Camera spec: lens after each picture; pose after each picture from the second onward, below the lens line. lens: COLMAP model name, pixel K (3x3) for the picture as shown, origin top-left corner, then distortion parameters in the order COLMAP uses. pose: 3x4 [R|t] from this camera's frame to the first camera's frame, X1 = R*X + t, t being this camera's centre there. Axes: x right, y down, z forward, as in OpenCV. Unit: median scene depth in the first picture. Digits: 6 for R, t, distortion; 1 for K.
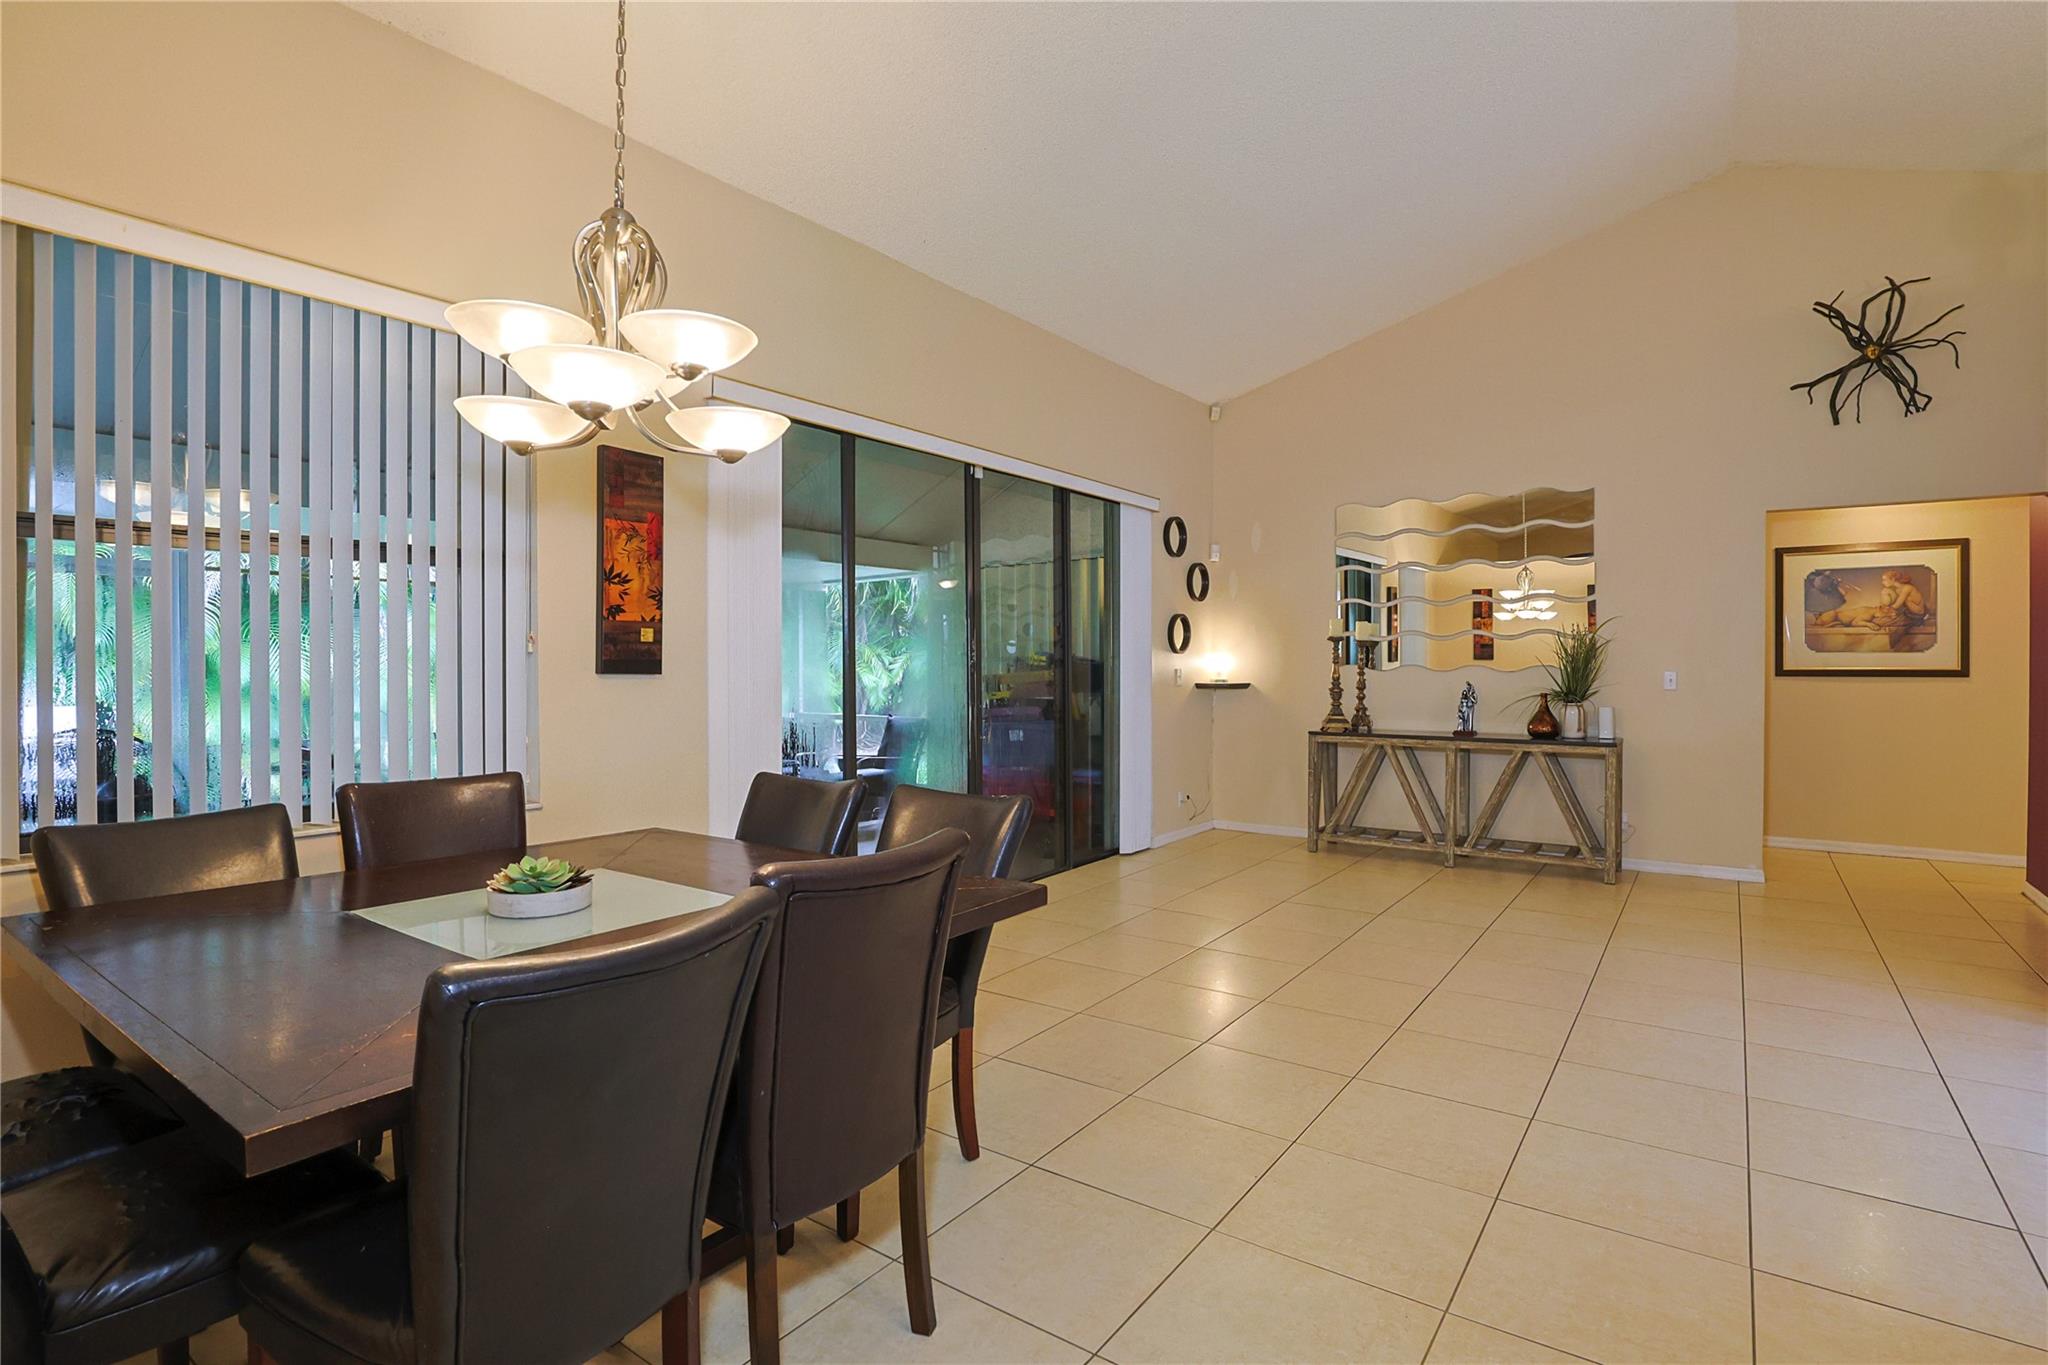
lens RADIAL K [[988.4, 0, 1023.9], [0, 988.4, 677.5], [0, 0, 1]] dist [-0.022479, 0.001083]
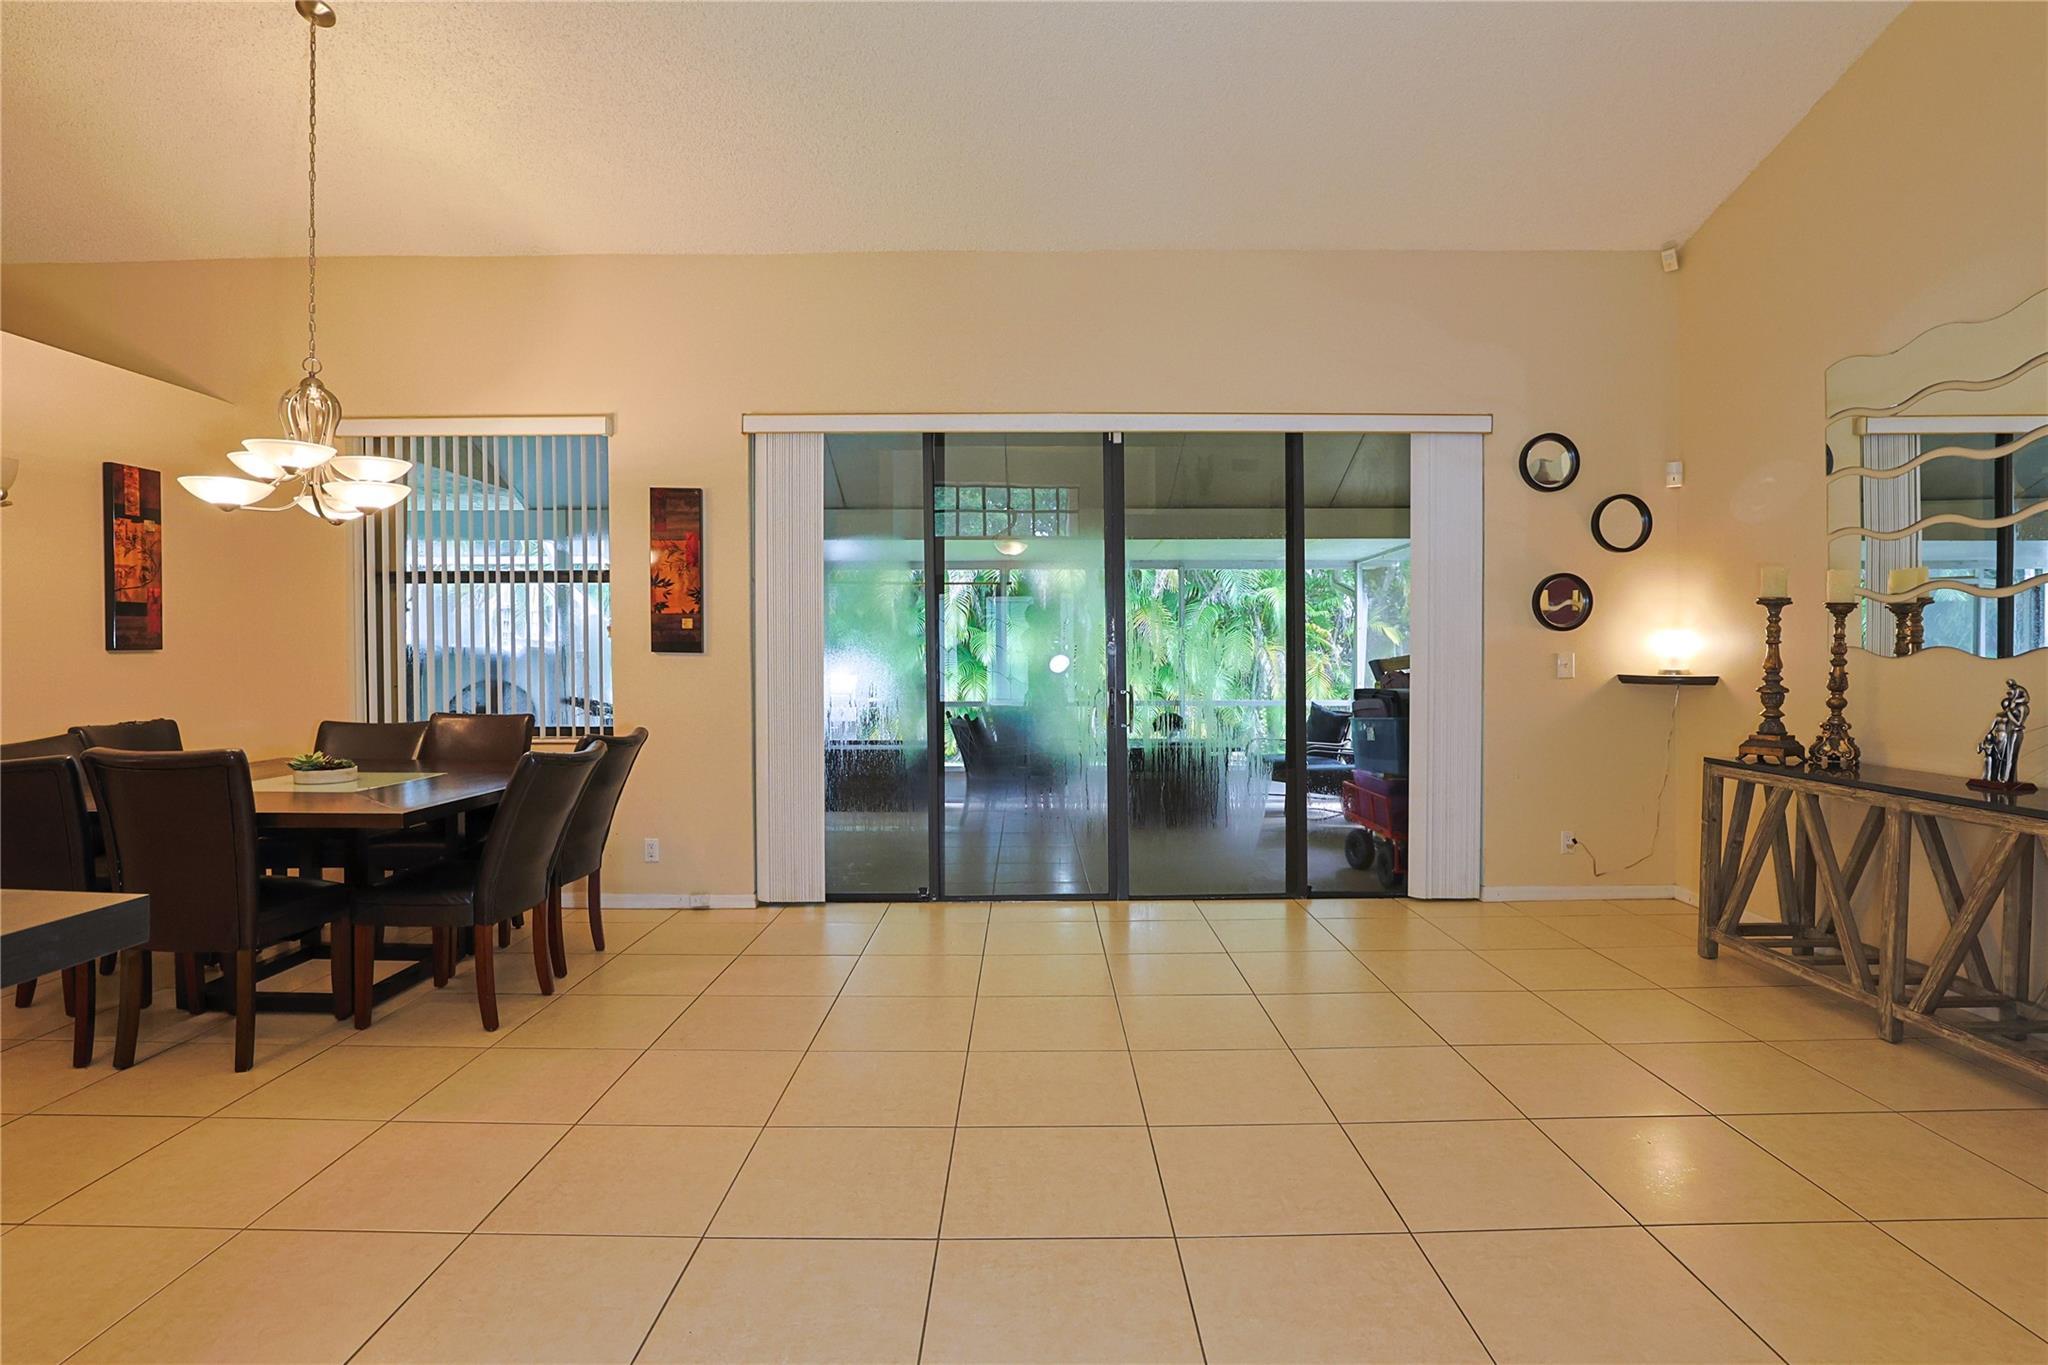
lens RADIAL K [[988.4, 0, 1027.2], [0, 988.4, 673.2], [0, 0, 1]] dist [-0.022479, 0.001083]
pose [[0.587132, 0.018740, -0.809274, 0.656243], [-0.012132, 0.999823, 0.014351, -0.000067], [0.809400, 0.001392, 0.587256, 0.390662]]
